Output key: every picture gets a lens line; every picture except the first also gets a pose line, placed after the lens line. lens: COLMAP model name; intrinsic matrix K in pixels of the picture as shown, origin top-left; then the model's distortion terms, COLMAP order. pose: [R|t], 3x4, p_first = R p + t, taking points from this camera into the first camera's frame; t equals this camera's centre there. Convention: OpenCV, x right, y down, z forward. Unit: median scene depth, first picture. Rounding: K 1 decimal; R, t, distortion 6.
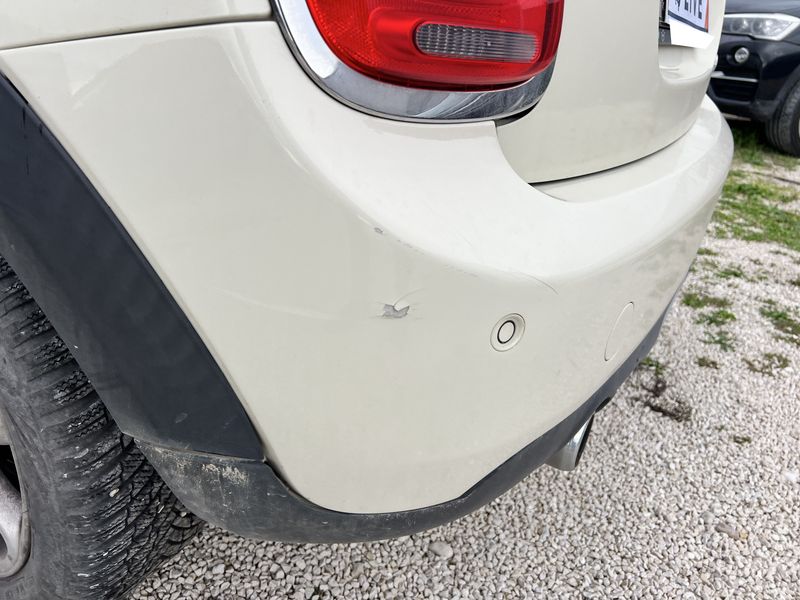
lens RADIAL K [[603.2, 0, 397.3], [0, 603.2, 292.4], [0, 0, 1]] dist [0.050380, -0.058409]
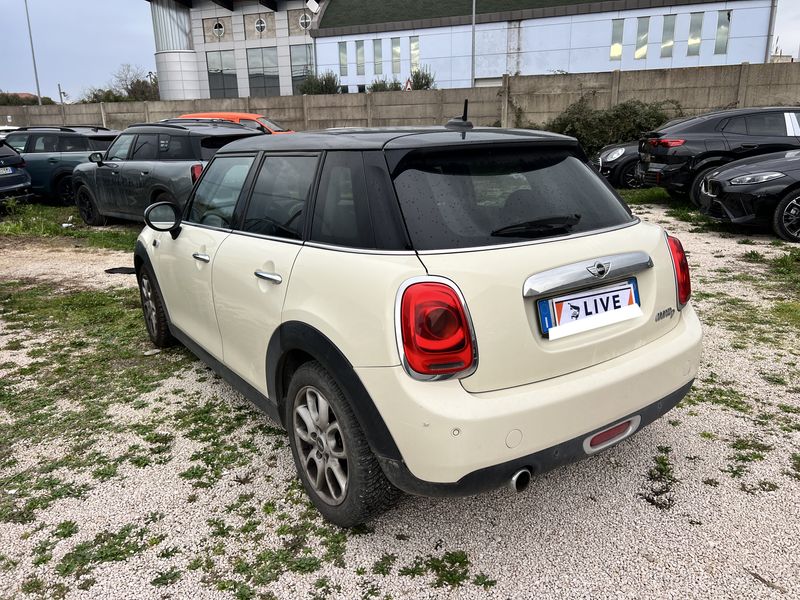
lens RADIAL K [[603.2, 0, 411.9], [0, 603.2, 302.6], [0, 0, 1]] dist [0.050380, -0.058409]
pose [[0.911186, -0.021496, -0.411435, 0.820672], [-0.059057, 0.981511, -0.182070, -0.017919], [0.407742, 0.190197, 0.893069, -1.498289]]
